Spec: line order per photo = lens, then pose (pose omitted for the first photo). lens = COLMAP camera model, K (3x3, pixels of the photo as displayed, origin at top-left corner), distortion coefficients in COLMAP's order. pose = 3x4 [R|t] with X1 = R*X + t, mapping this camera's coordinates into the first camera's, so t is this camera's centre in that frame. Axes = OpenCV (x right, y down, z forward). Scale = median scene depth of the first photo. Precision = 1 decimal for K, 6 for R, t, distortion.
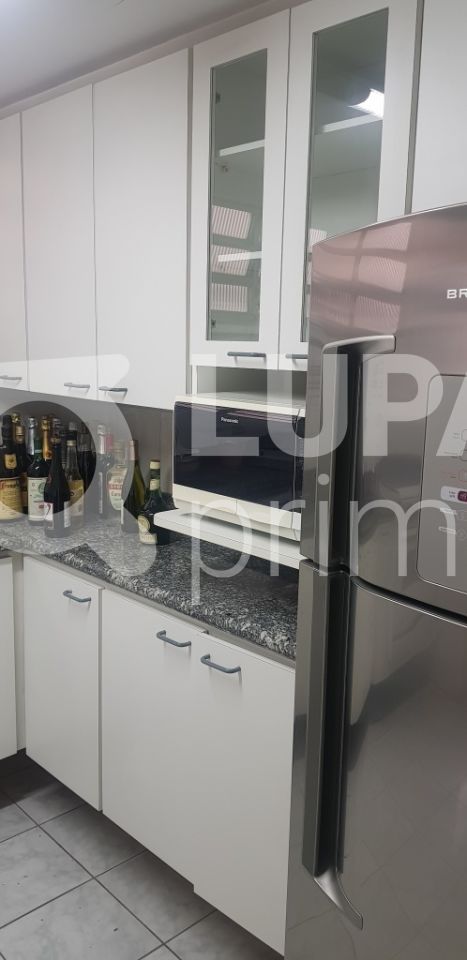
lens RADIAL K [[777.4, 0, 232.5], [0, 777.4, 474.7], [0, 0, 1]] dist [0.064218, -0.055194]
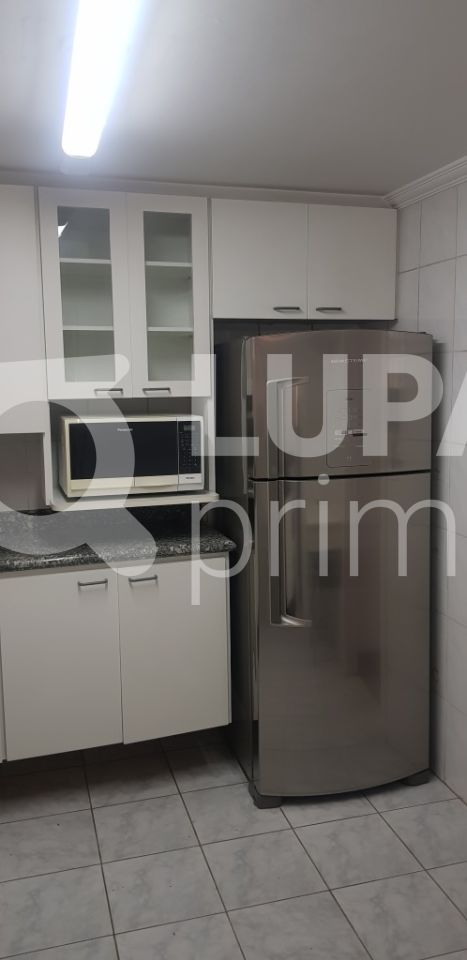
lens RADIAL K [[757.4, 0, 250.1], [0, 757.4, 464.4], [0, 0, 1]] dist [0.082945, -0.141741]
pose [[0.421440, -0.127489, 0.897850, -1.249507], [0.175068, 0.982882, 0.057389, -0.042122], [-0.889797, 0.132999, 0.436546, 0.080943]]
